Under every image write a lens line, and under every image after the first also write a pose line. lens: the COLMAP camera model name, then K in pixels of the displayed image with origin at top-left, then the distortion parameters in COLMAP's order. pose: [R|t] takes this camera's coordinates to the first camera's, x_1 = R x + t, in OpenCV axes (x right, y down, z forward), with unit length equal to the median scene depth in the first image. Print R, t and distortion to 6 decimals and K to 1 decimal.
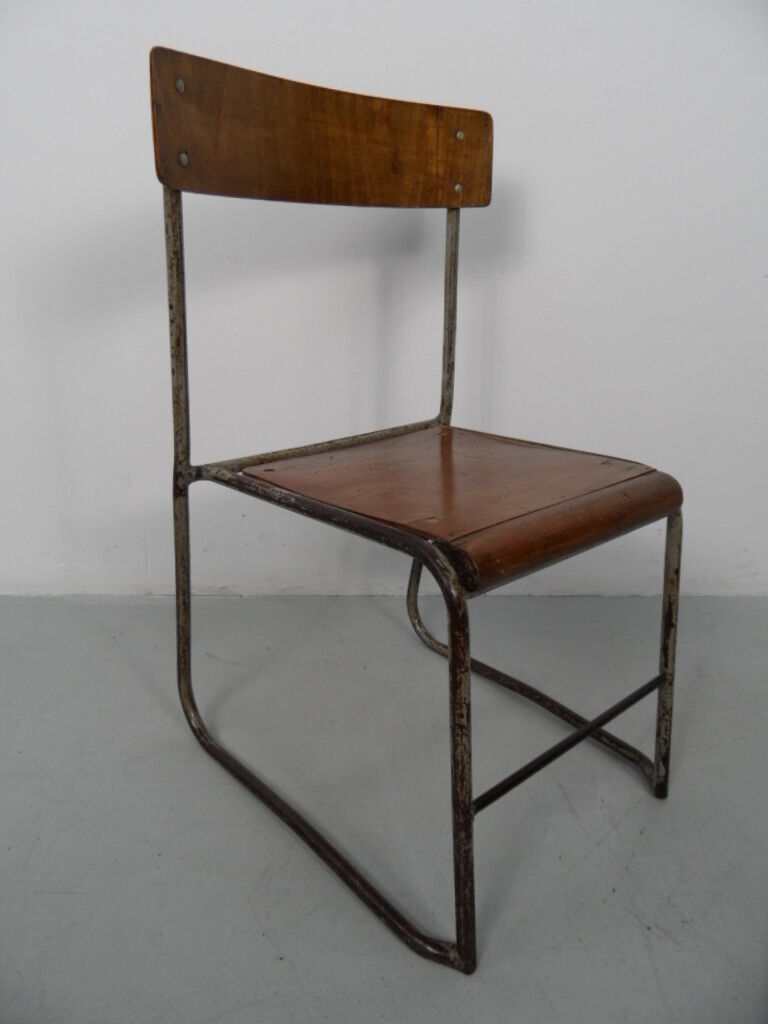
lens RADIAL K [[737.0, 0, 384.0], [0, 737.0, 512.0], [0, 0, 1]] dist [-0.026474, 0.004851]
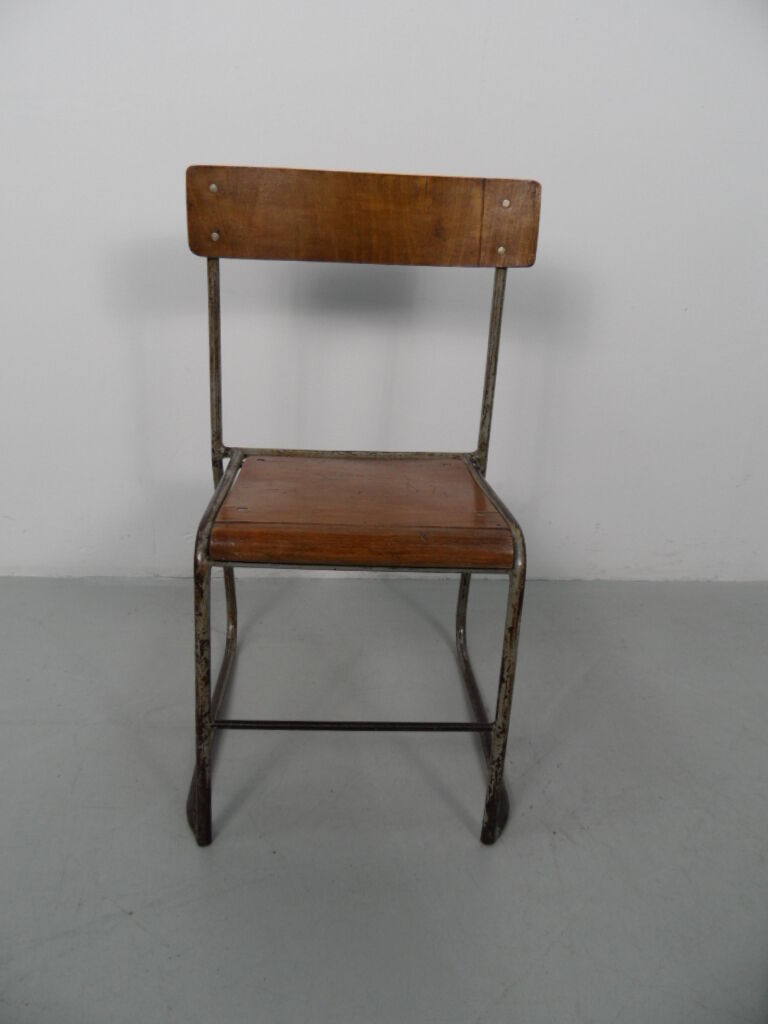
lens RADIAL K [[737.0, 0, 384.0], [0, 737.0, 512.0], [0, 0, 1]] dist [-0.026474, 0.004851]
pose [[0.781494, 0.232095, -0.579136, 0.735657], [-0.239711, 0.968683, 0.064741, -0.094158], [0.576026, 0.088230, 0.812656, 0.037560]]
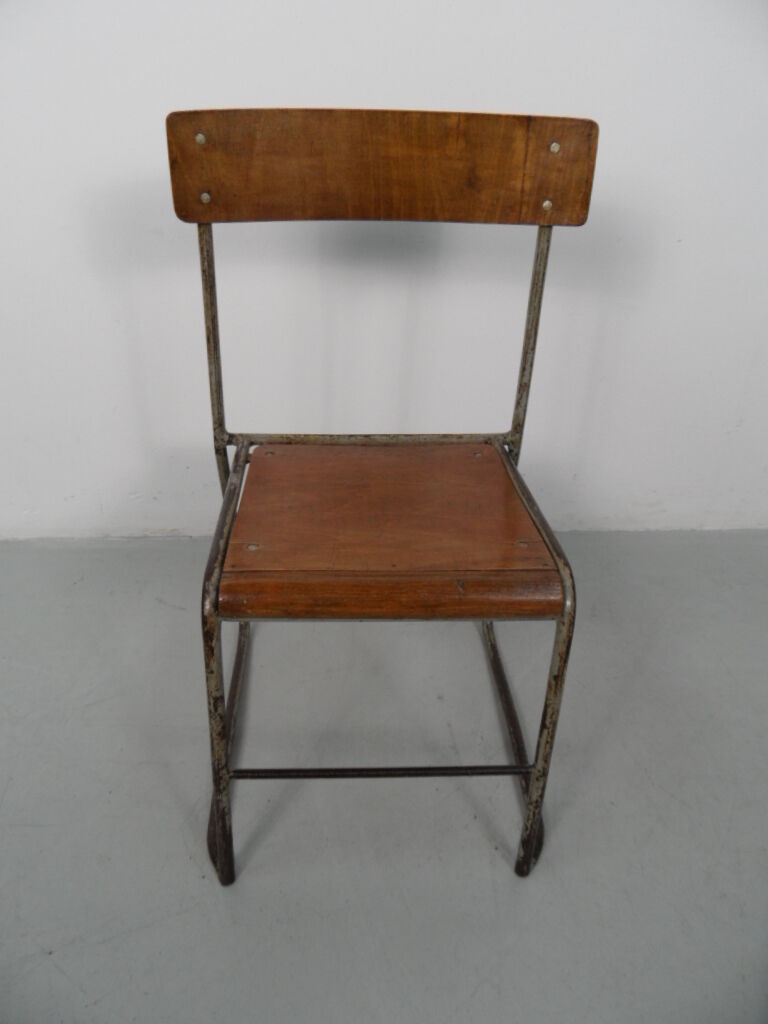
lens RADIAL K [[737.0, 0, 384.0], [0, 737.0, 512.0], [0, 0, 1]] dist [-0.026474, 0.004851]
pose [[0.780357, 0.318716, -0.538018, 0.595157], [-0.228287, 0.946184, 0.229394, -0.254120], [0.582175, -0.056187, 0.811120, 0.114918]]
